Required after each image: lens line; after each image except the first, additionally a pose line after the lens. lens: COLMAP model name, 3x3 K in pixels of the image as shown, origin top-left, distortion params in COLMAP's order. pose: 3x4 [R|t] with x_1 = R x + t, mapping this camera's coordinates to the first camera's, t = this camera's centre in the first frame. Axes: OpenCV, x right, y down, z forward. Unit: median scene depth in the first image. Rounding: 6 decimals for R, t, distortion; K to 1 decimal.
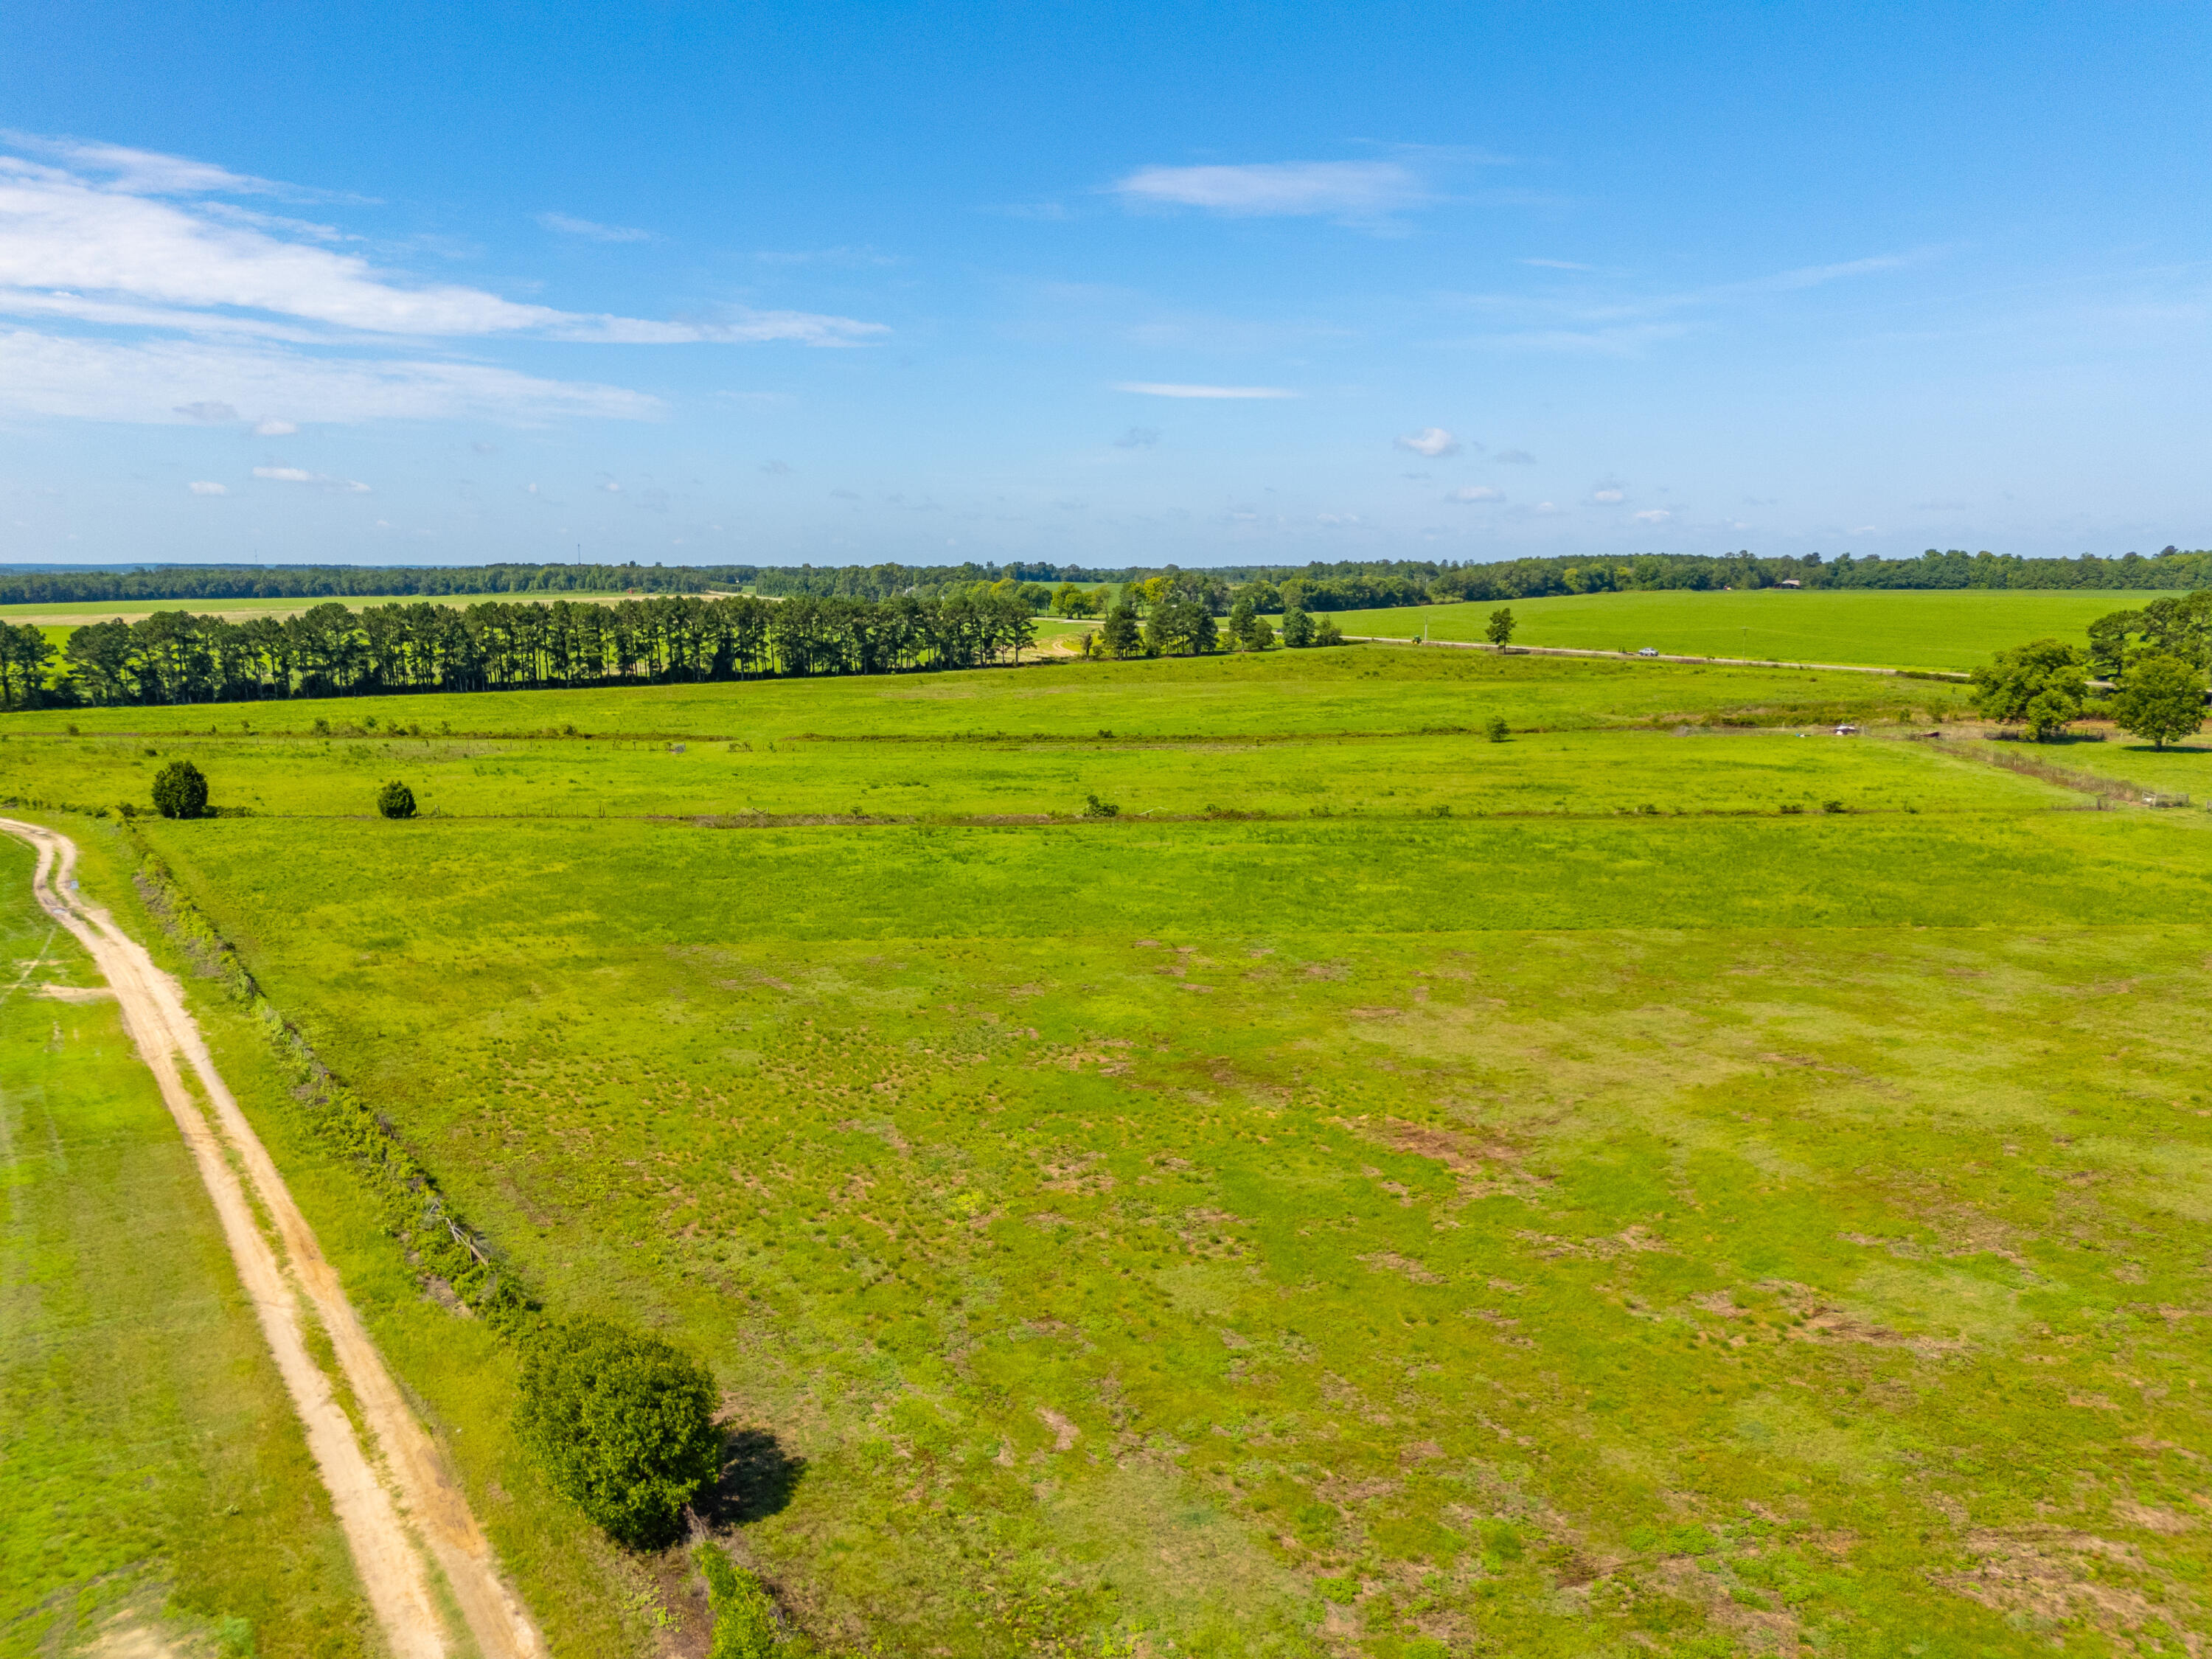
lens RADIAL K [[1628.3, 0, 1108.5], [0, 1628.3, 823.6], [0, 0, 1]] dist [0.066974, -0.057689]
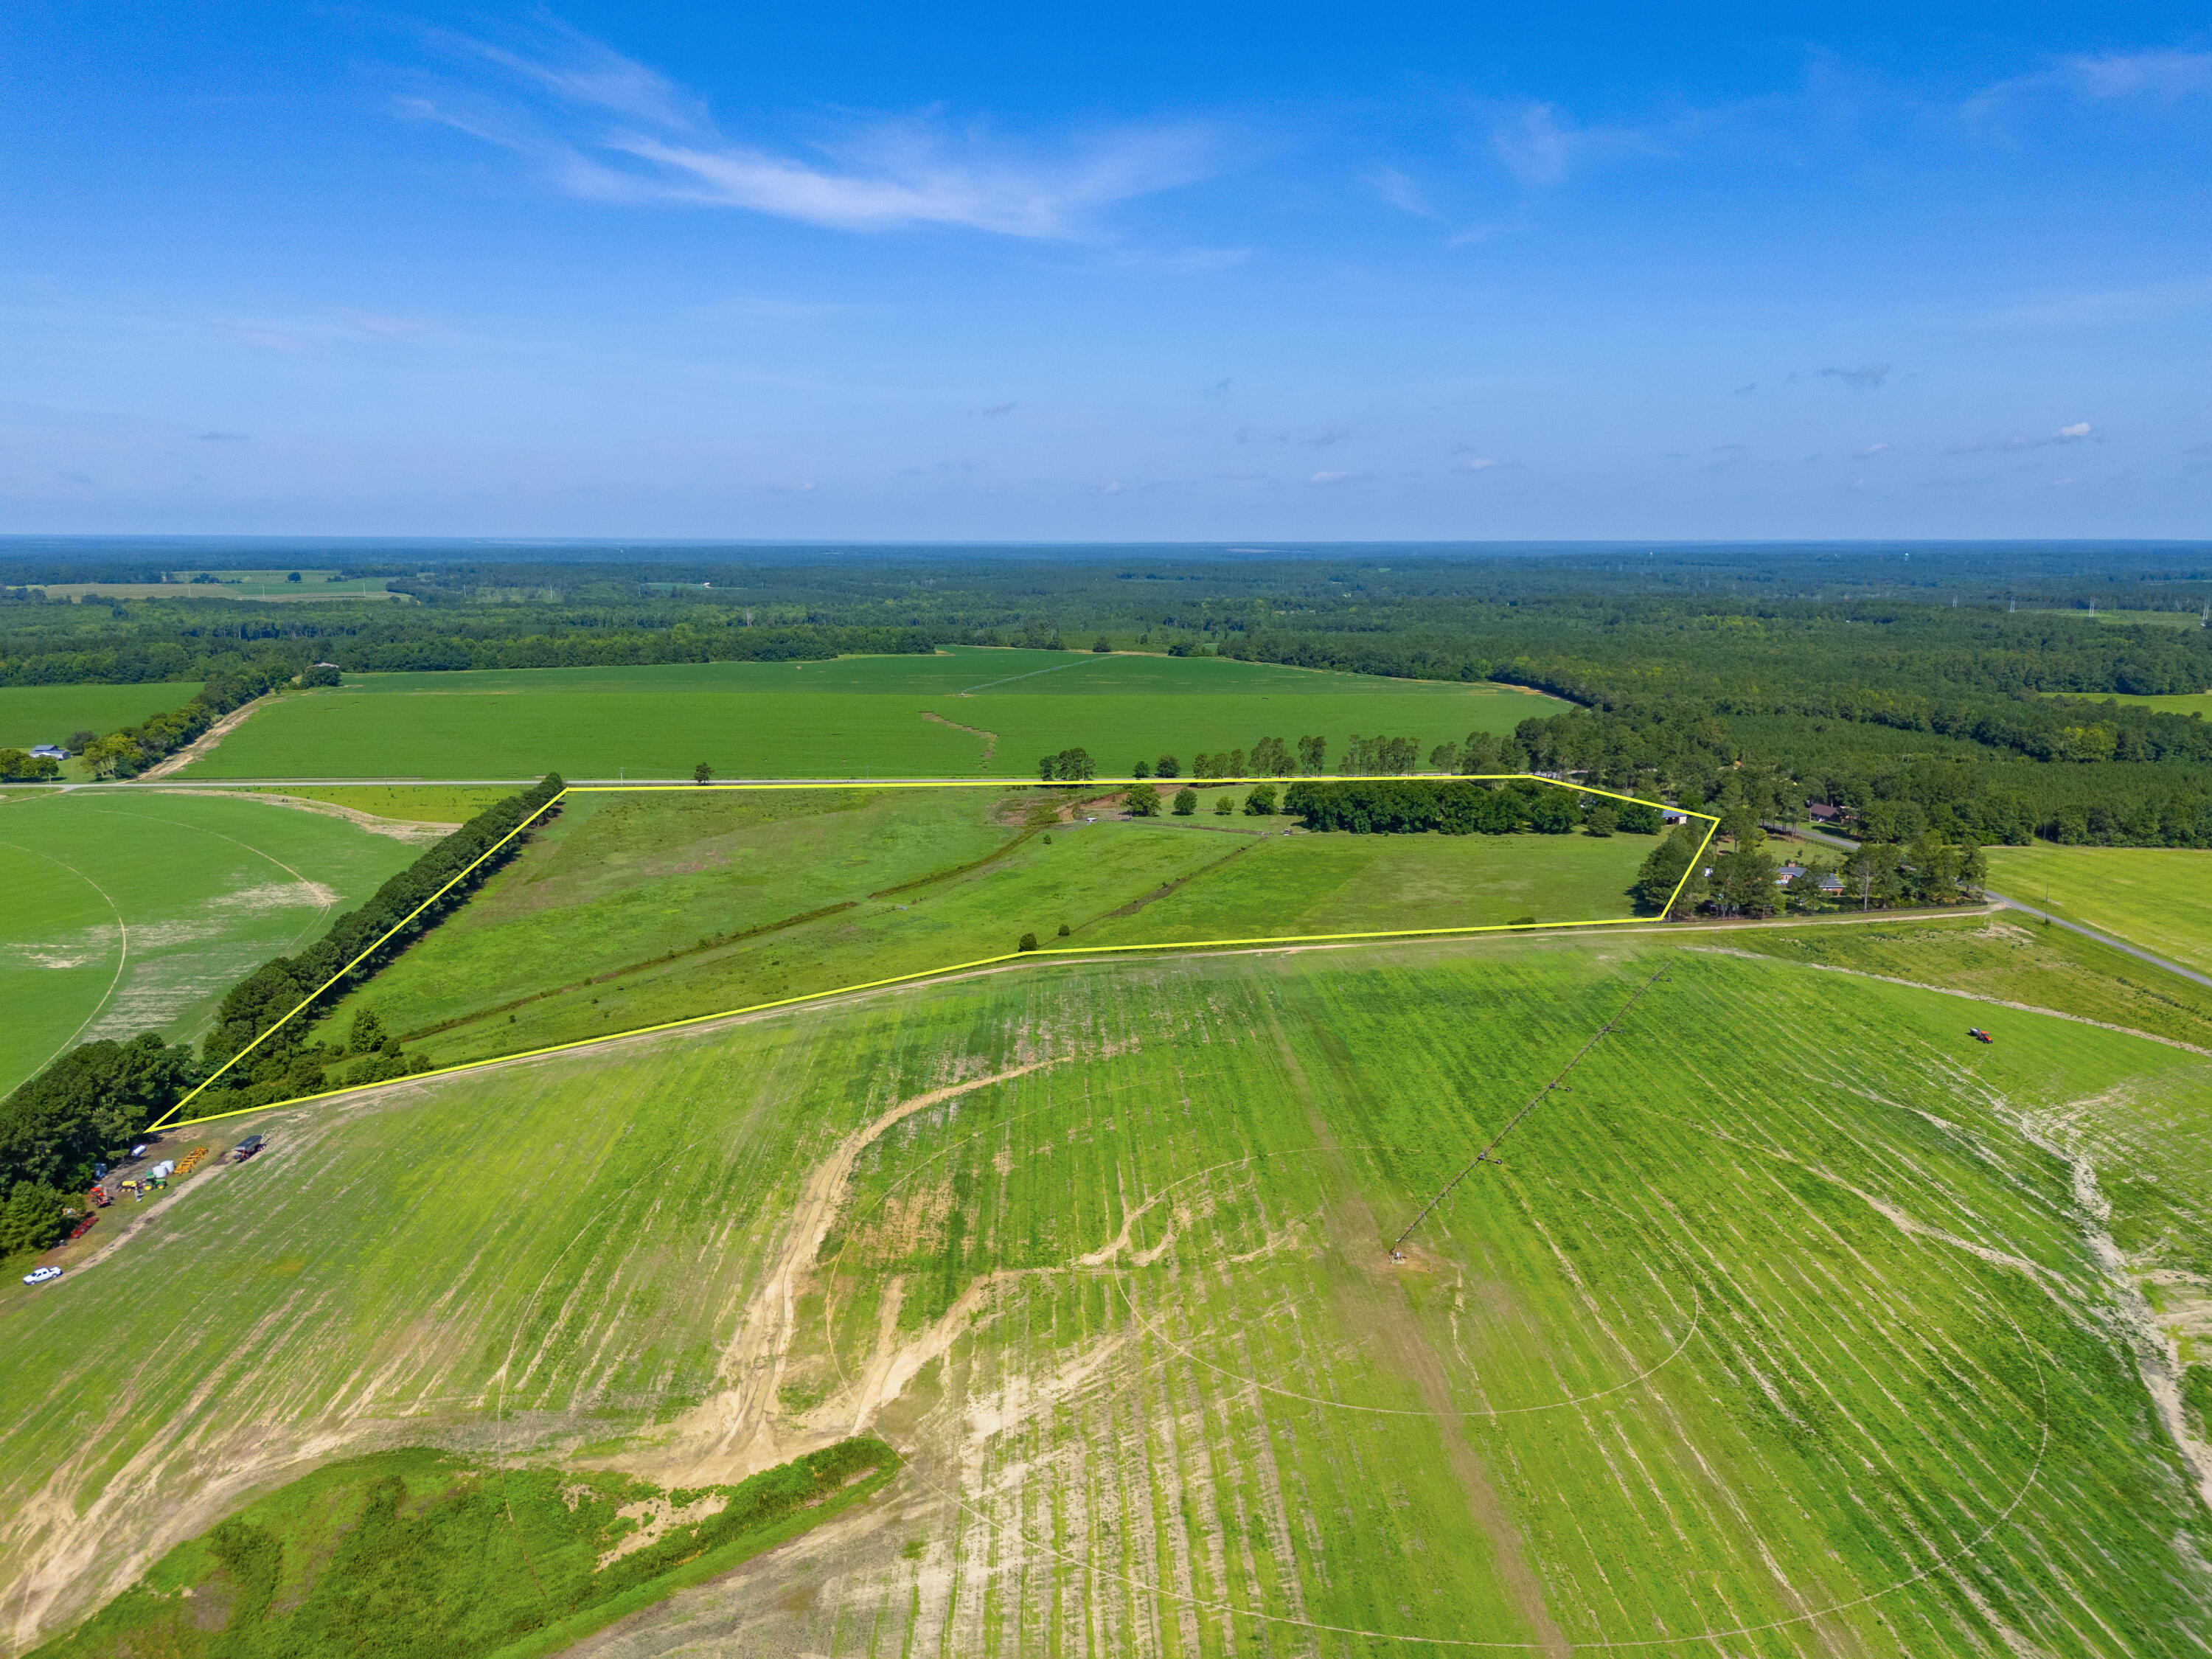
lens RADIAL K [[1632.3, 0, 1105.1], [0, 1632.3, 822.9], [0, 0, 1]] dist [0.067145, -0.058665]
pose [[0.403154, -0.159264, 0.901167, -1.196592], [0.140621, 0.983826, 0.110963, -0.205939], [-0.904264, 0.081988, 0.419029, -0.125045]]
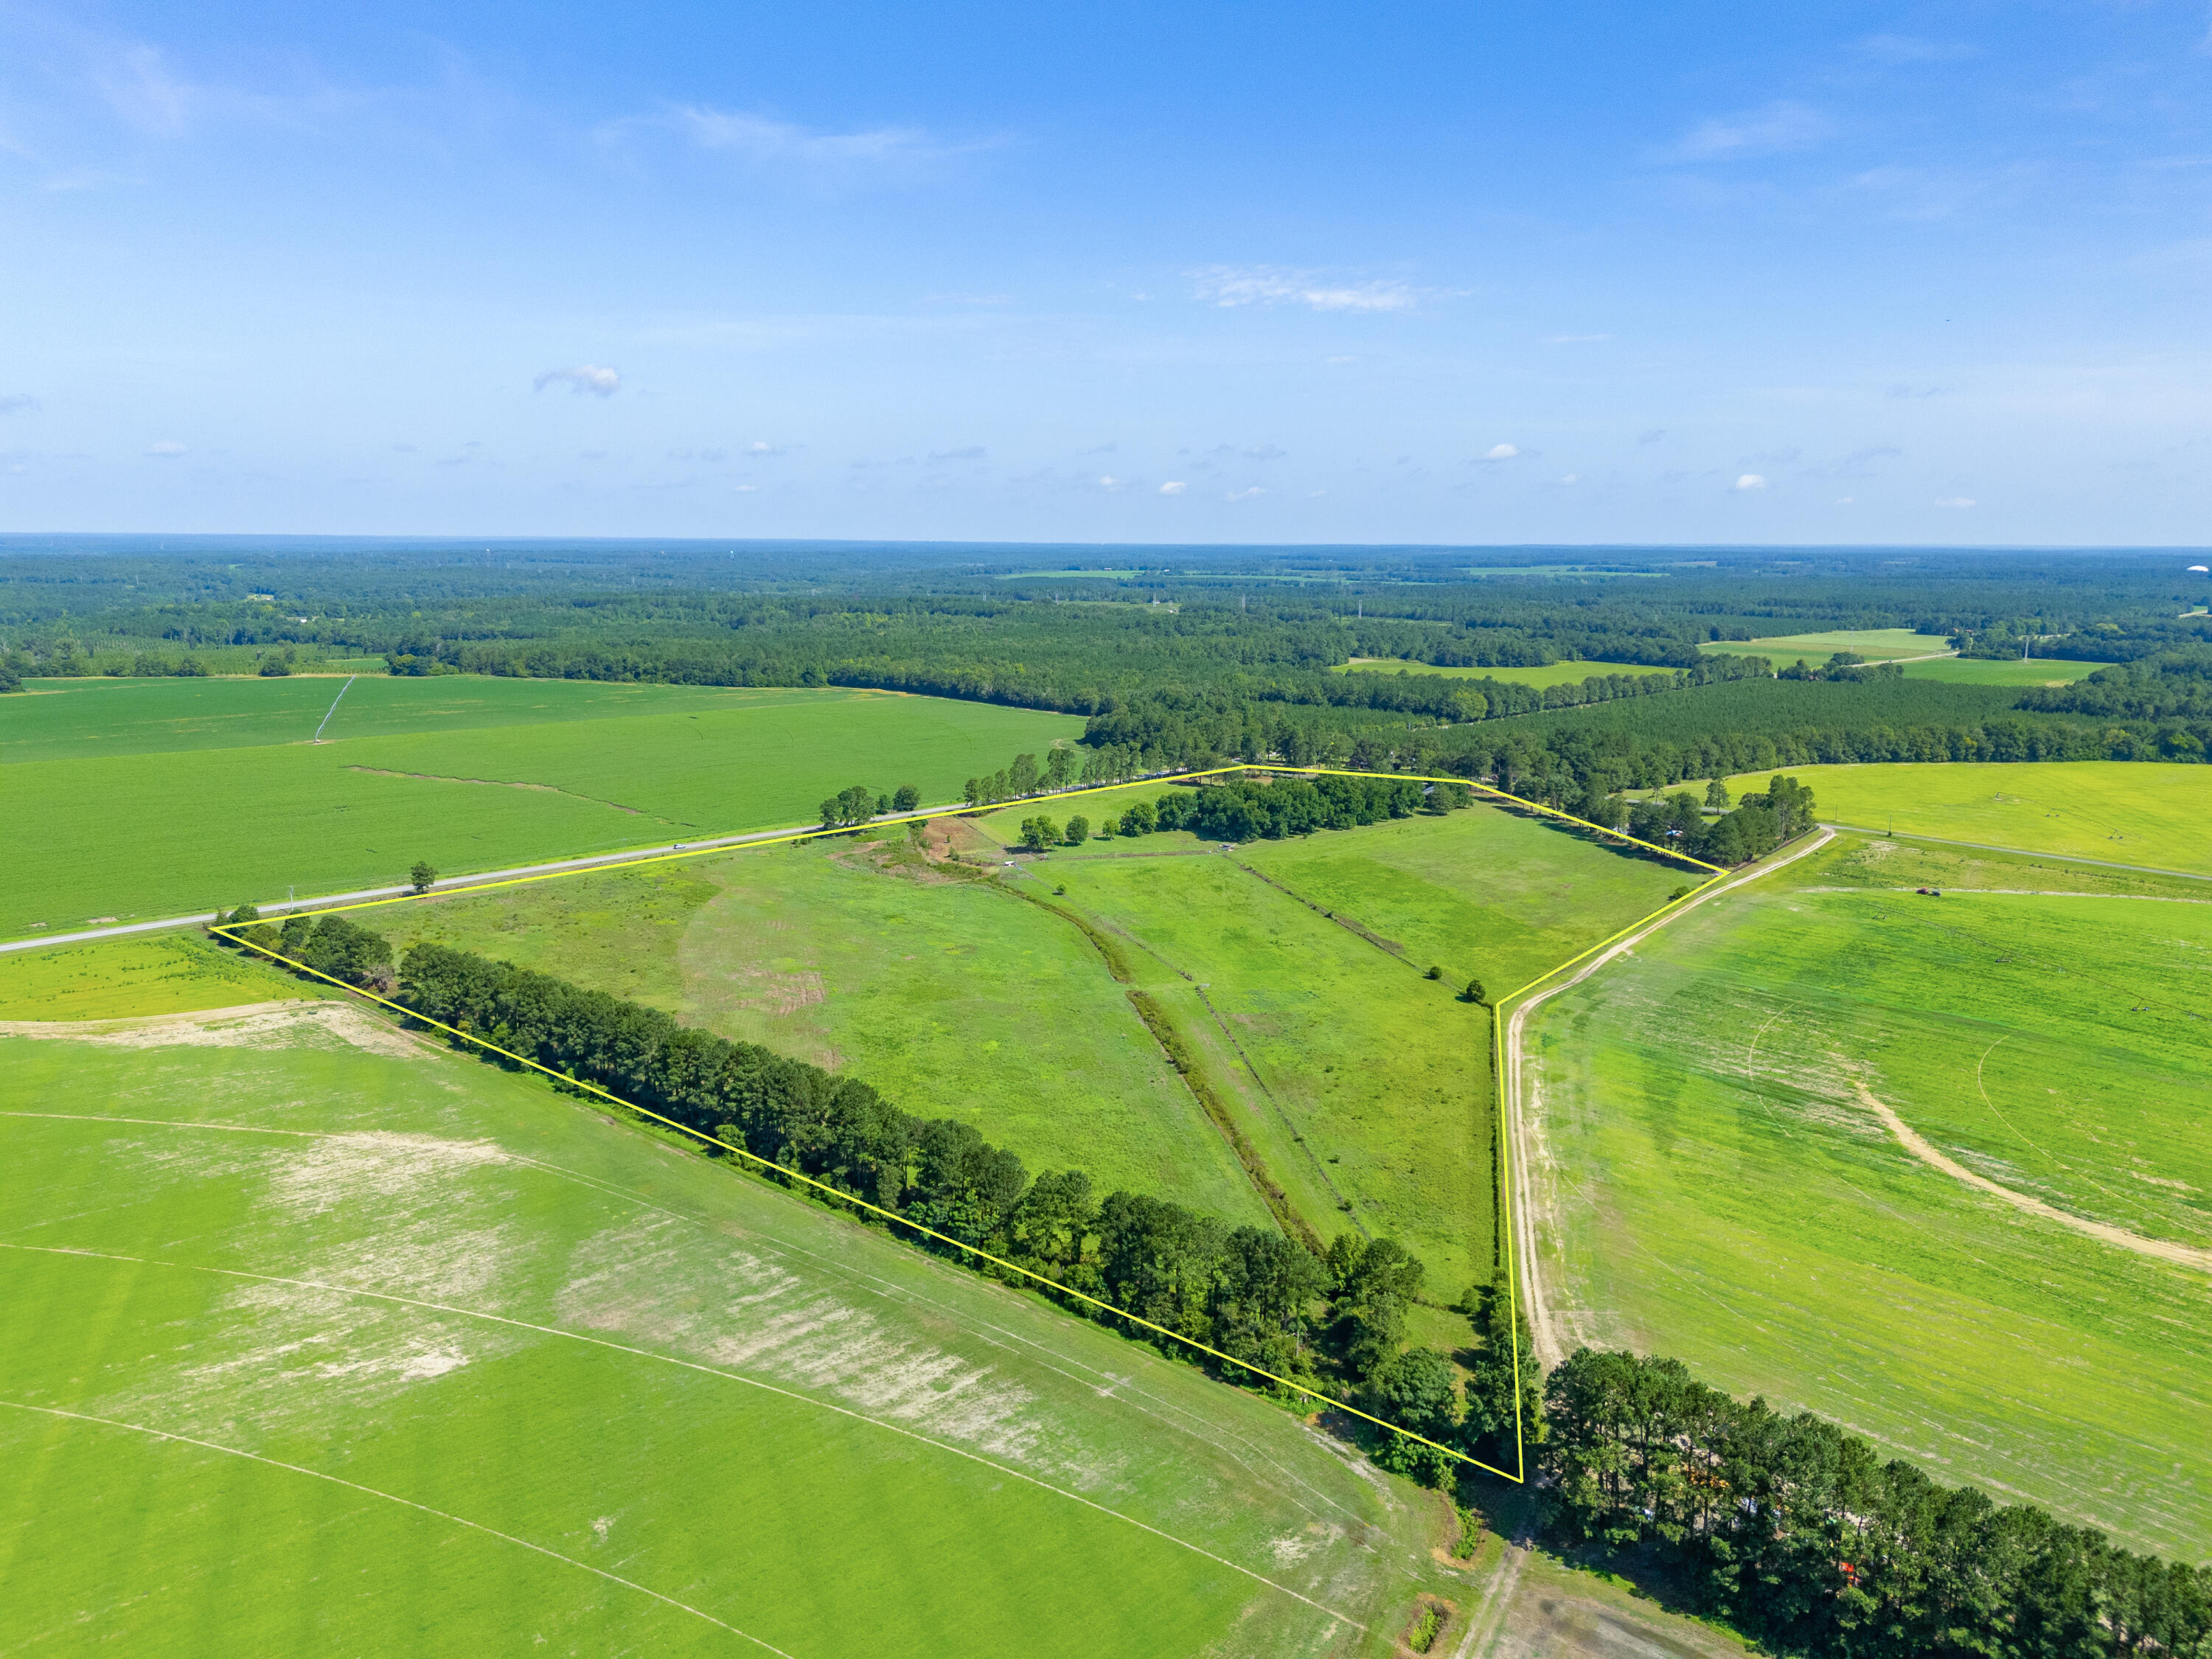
lens RADIAL K [[1632.3, 0, 1103.9], [0, 1632.3, 815.8], [0, 0, 1]] dist [0.067145, -0.058665]
pose [[-0.320838, -0.163360, 0.932940, -1.078561], [0.141515, 0.965688, 0.217761, -0.366378], [-0.936502, 0.201891, -0.286712, 0.882524]]
